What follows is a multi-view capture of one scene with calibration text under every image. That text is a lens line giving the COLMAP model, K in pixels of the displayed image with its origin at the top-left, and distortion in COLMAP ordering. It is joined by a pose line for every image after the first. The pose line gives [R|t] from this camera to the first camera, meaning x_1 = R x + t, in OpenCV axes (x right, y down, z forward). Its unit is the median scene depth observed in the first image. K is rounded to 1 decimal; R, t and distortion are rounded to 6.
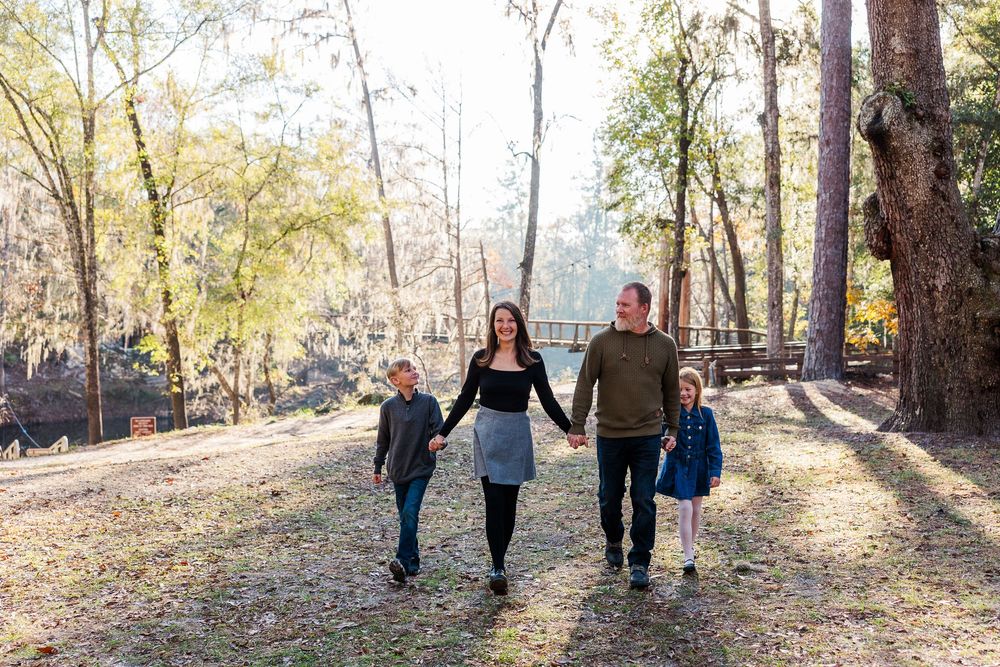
lens RADIAL K [[1009.9, 0, 499.1], [0, 1009.9, 334.0], [0, 0, 1]] dist [0.008406, 0.000000]
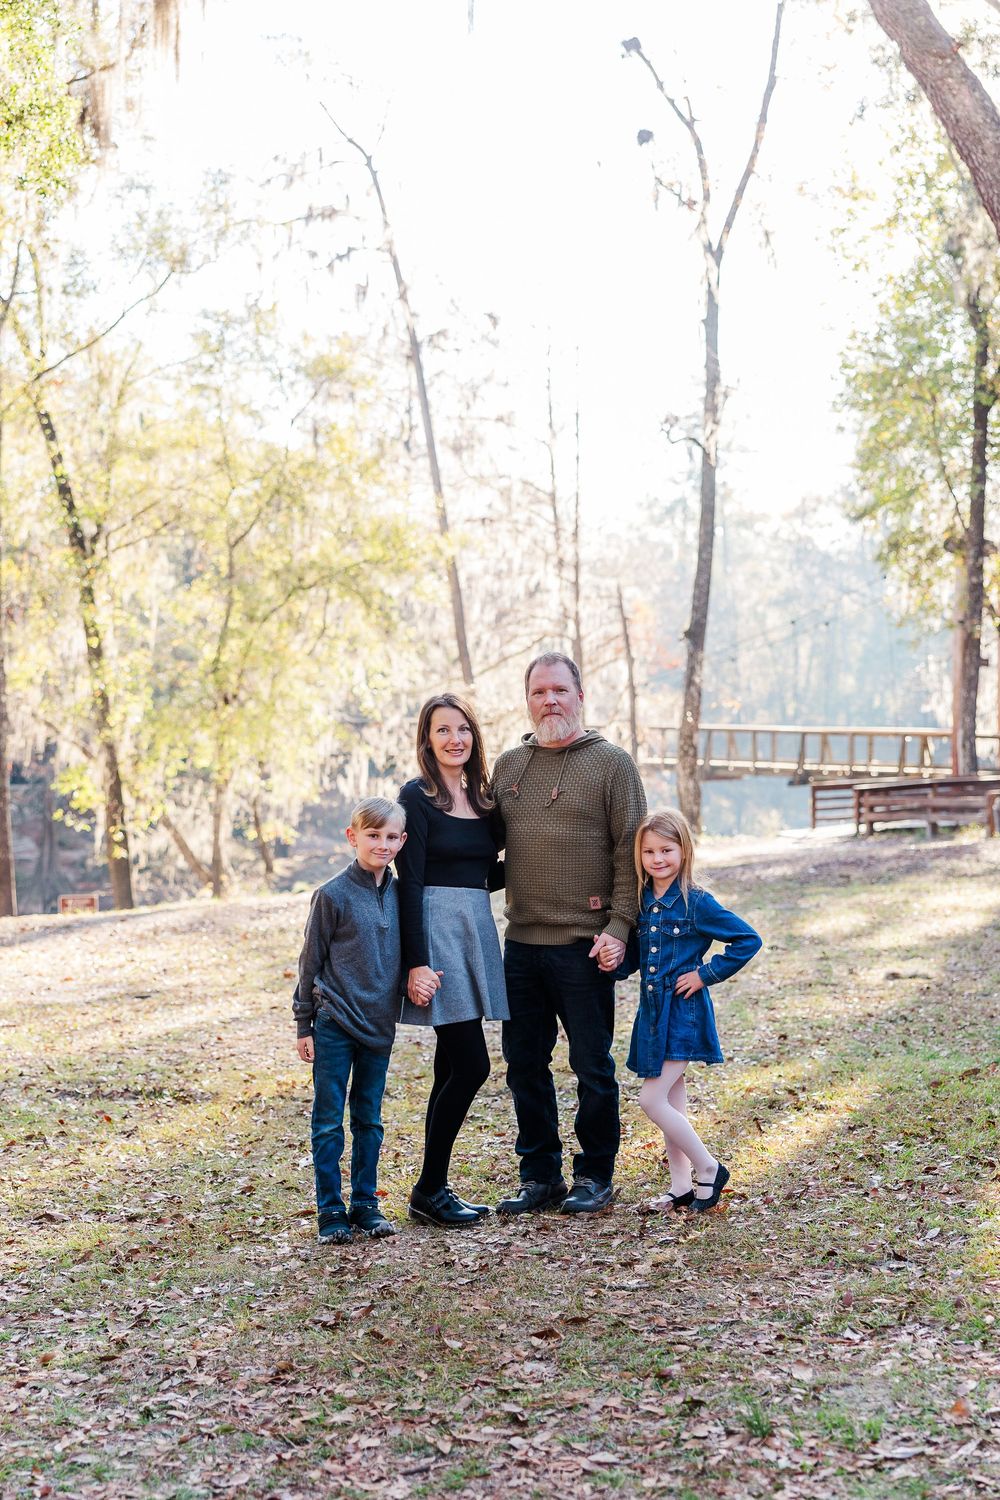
lens RADIAL K [[2057.4, 0, 499.4], [0, 2057.4, 750.1], [0, 0, 1]] dist [0.040363, 0.000000]
pose [[0.996518, -0.012388, -0.082451, 0.011819], [0.012341, 0.999923, -0.001076, -0.002698], [0.082458, 0.000055, 0.996595, -0.175622]]
